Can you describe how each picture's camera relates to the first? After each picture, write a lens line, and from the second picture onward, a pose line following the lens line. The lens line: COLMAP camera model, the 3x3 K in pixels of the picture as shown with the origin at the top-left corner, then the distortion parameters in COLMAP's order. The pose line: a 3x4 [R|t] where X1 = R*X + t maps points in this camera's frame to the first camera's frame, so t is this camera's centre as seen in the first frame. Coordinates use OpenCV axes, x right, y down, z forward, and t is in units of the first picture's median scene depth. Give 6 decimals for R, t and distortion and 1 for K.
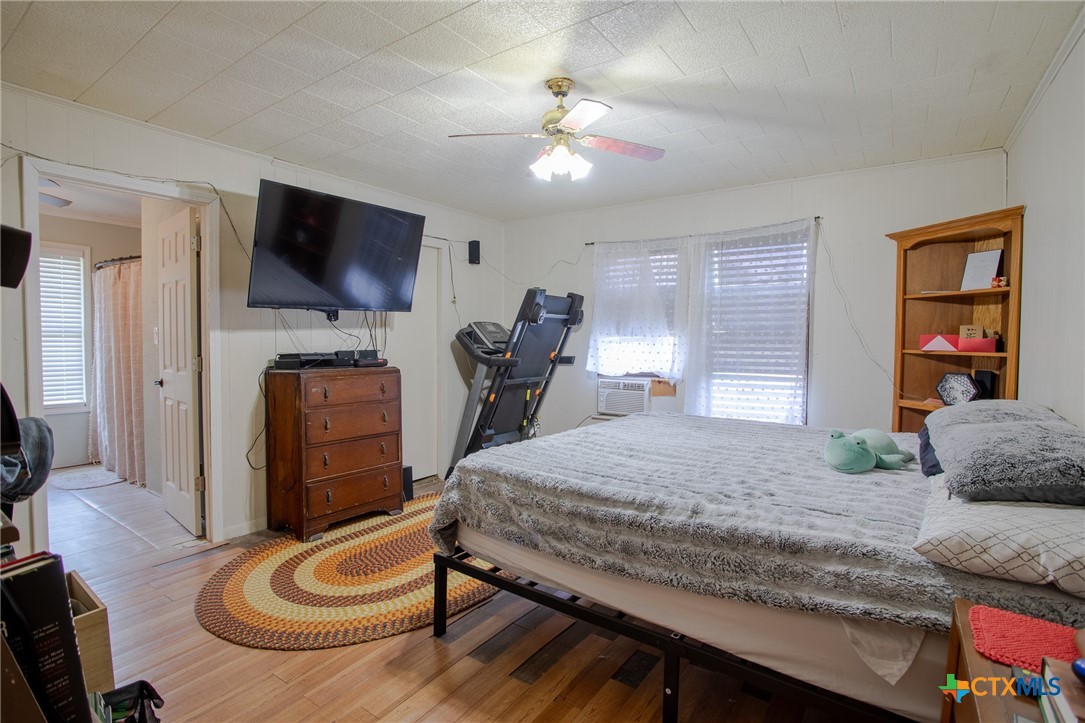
lens RADIAL K [[525.3, 0, 540.9], [0, 525.3, 360.7], [0, 0, 1]] dist [-0.040689, 0.001119]
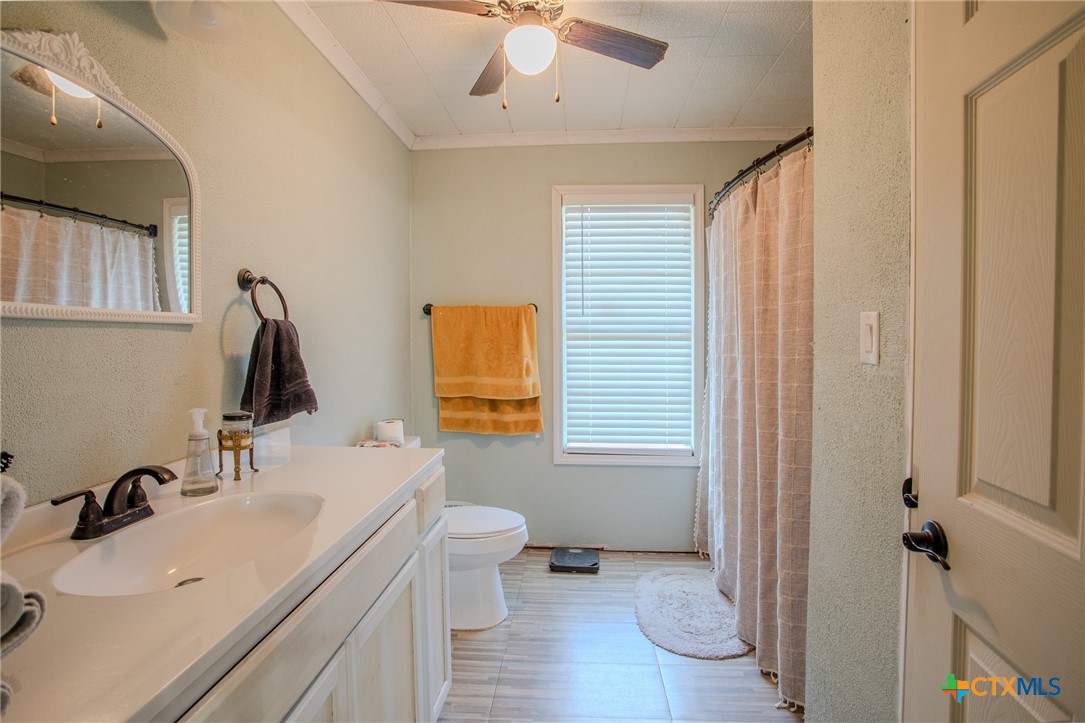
lens RADIAL K [[525.3, 0, 539.7], [0, 525.3, 359.7], [0, 0, 1]] dist [-0.040689, 0.001119]
pose [[0.506406, 0.020836, -0.862043, -0.496050], [-0.017512, 0.999750, 0.013877, -0.030443], [0.862117, 0.008068, 0.506645, 0.573749]]
